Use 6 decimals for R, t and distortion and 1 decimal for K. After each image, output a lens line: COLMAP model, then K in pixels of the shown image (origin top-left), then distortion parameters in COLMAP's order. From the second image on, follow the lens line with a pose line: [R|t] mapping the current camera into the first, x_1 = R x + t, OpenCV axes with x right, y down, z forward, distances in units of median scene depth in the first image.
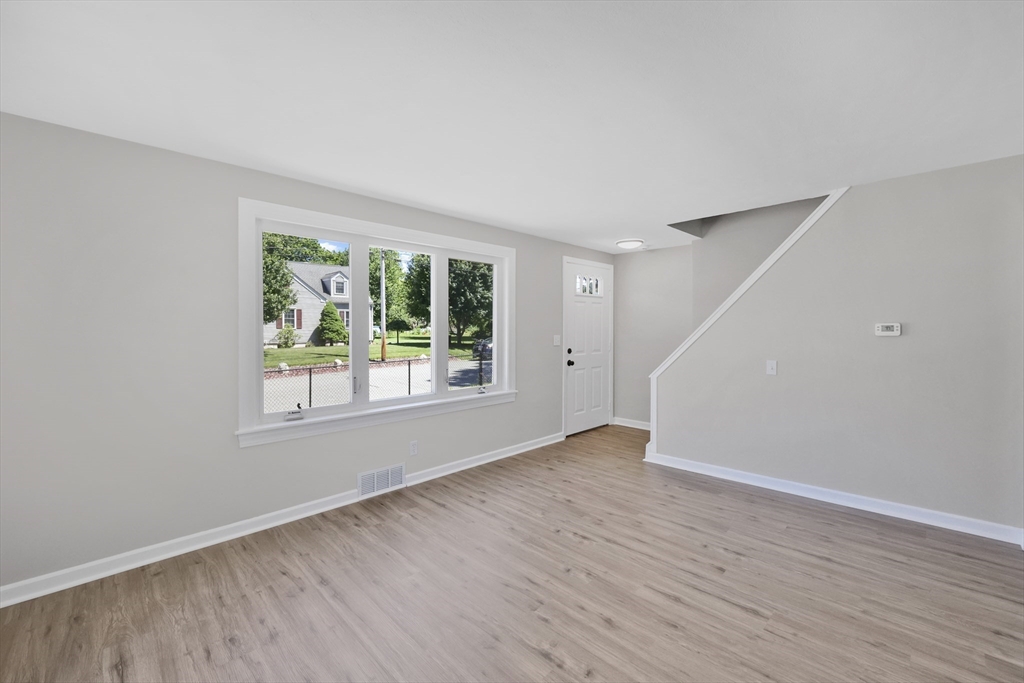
lens RADIAL K [[417.2, 0, 499.3], [0, 417.2, 334.3], [0, 0, 1]] dist [-0.001502, -0.000283]
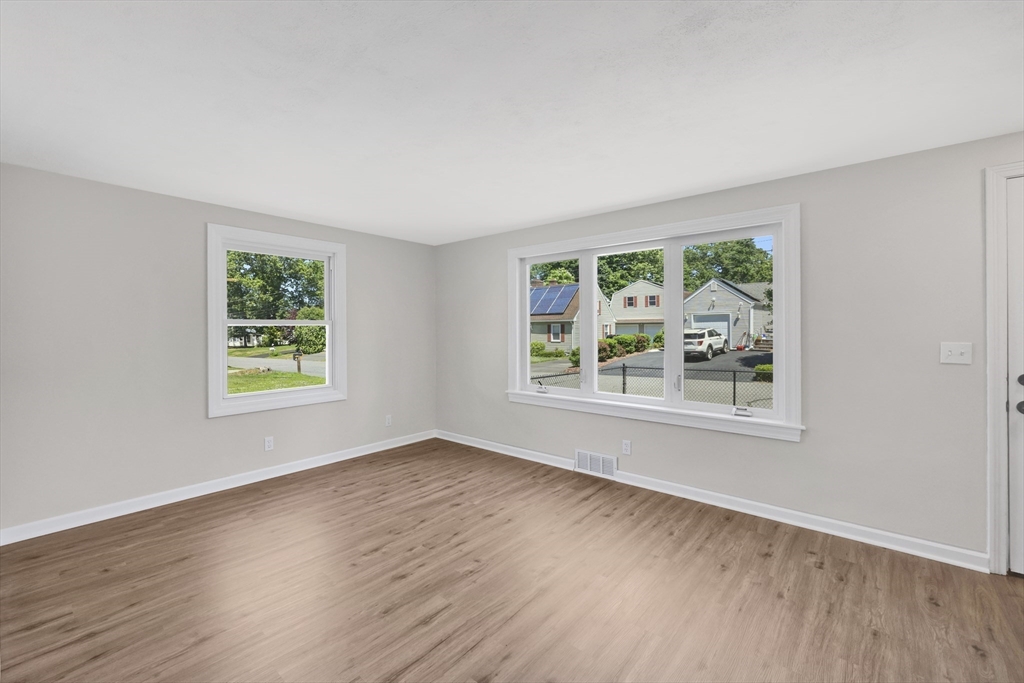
lens RADIAL K [[426.6, 0, 512.0], [0, 426.6, 341.5], [0, 0, 1]] dist [-0.000977, -0.000180]
pose [[0.118310, 0.036009, -0.992324, 0.957563], [-0.008884, 0.999341, 0.035205, -0.019544], [0.992937, 0.004651, 0.118552, 0.750350]]
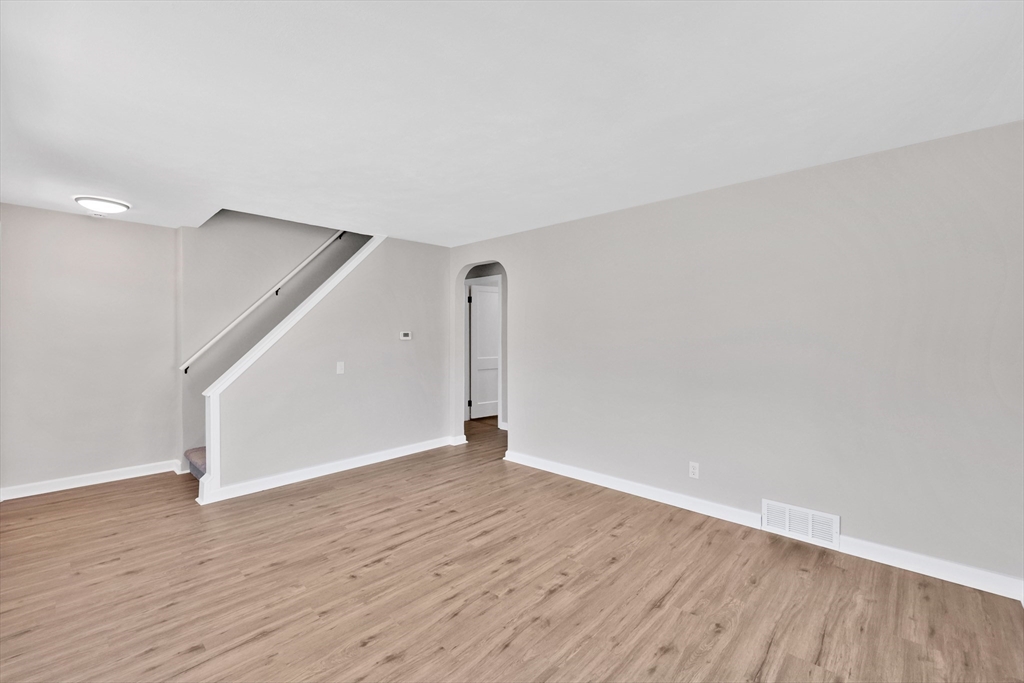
lens RADIAL K [[426.6, 0, 512.0], [0, 426.6, 341.5], [0, 0, 1]] dist [-0.000977, -0.000180]
pose [[-0.045086, -0.008257, 0.998949, -0.674437], [0.008483, 0.999927, 0.008648, -0.000414], [-0.998947, 0.008864, -0.045013, 0.676389]]
